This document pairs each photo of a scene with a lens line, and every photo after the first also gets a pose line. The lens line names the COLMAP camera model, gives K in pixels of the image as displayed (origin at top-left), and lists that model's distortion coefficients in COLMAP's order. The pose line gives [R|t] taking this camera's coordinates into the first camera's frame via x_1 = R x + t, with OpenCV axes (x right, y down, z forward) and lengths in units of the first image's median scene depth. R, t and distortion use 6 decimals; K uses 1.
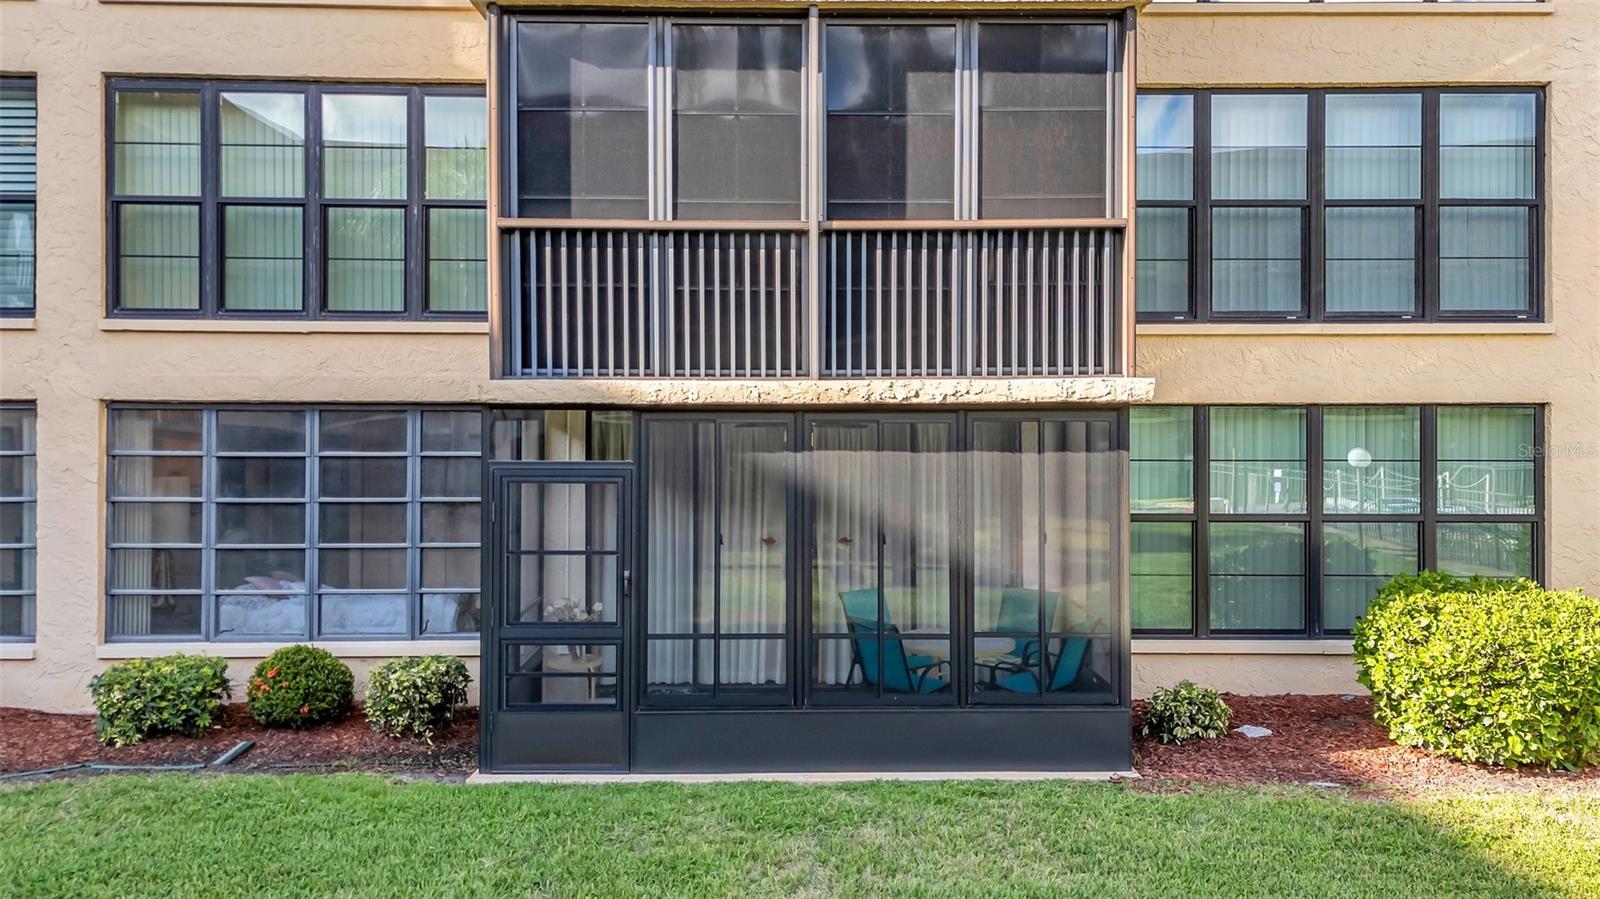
lens RADIAL K [[887.4, 0, 800.0], [0, 887.4, 449.5], [0, 0, 1]] dist [0.042605, -0.020928]
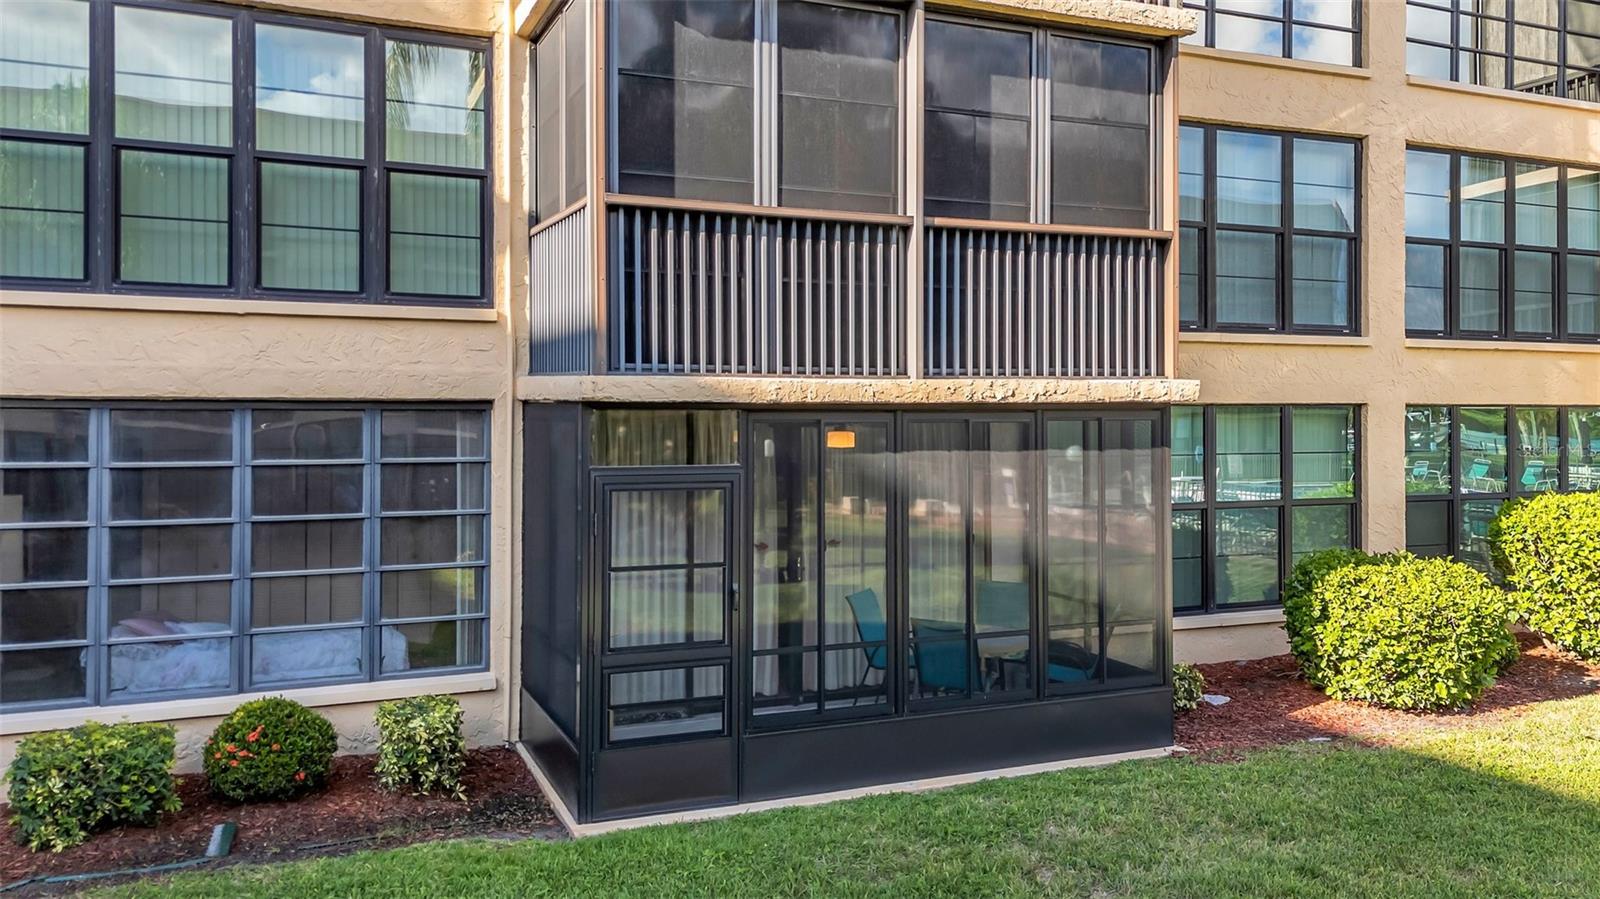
lens RADIAL K [[905.5, 0, 799.0], [0, 905.5, 445.2], [0, 0, 1]] dist [0.044604, -0.021540]
pose [[0.959070, -0.010749, 0.282964, -0.372353], [0.011894, 0.999927, -0.002326, -0.004041], [-0.282918, 0.005596, 0.959128, 0.073676]]
